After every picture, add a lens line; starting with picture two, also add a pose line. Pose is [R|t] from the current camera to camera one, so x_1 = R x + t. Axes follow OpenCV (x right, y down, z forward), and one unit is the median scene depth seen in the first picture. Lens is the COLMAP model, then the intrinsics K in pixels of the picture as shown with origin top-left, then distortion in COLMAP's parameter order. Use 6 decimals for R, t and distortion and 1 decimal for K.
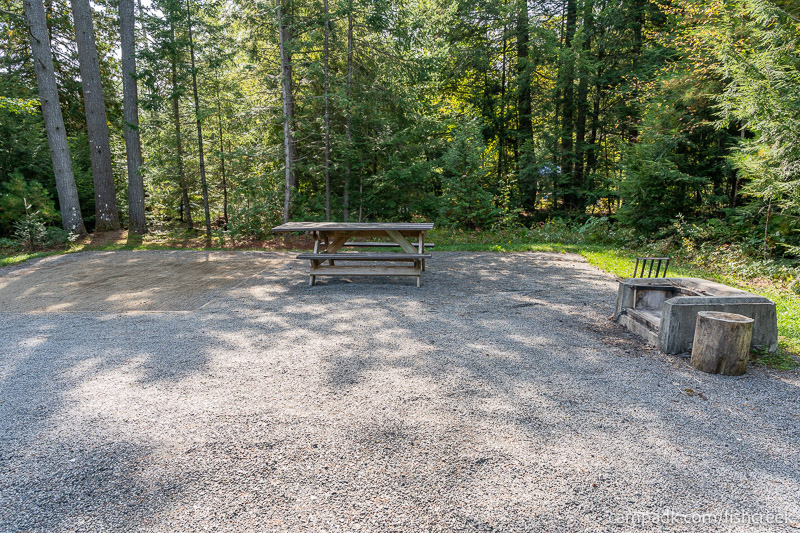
lens RADIAL K [[532.6, 0, 400.0], [0, 532.6, 266.5], [0, 0, 1]] dist [0.004713, 0.002101]
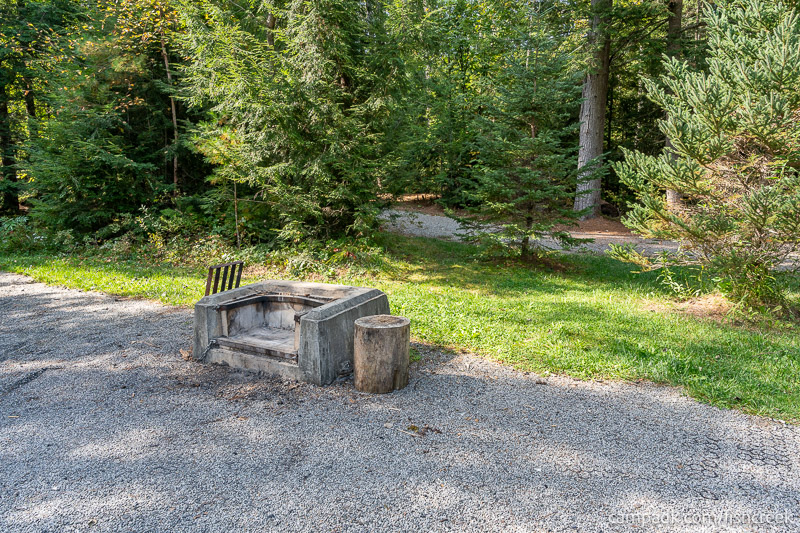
lens RADIAL K [[532.6, 0, 400.0], [0, 532.6, 266.5], [0, 0, 1]] dist [0.004713, 0.002101]
pose [[0.464906, -0.158322, 0.871090, -0.051344], [0.145271, 0.984188, 0.101346, -0.039547], [-0.873361, 0.079428, 0.480554, 0.314820]]
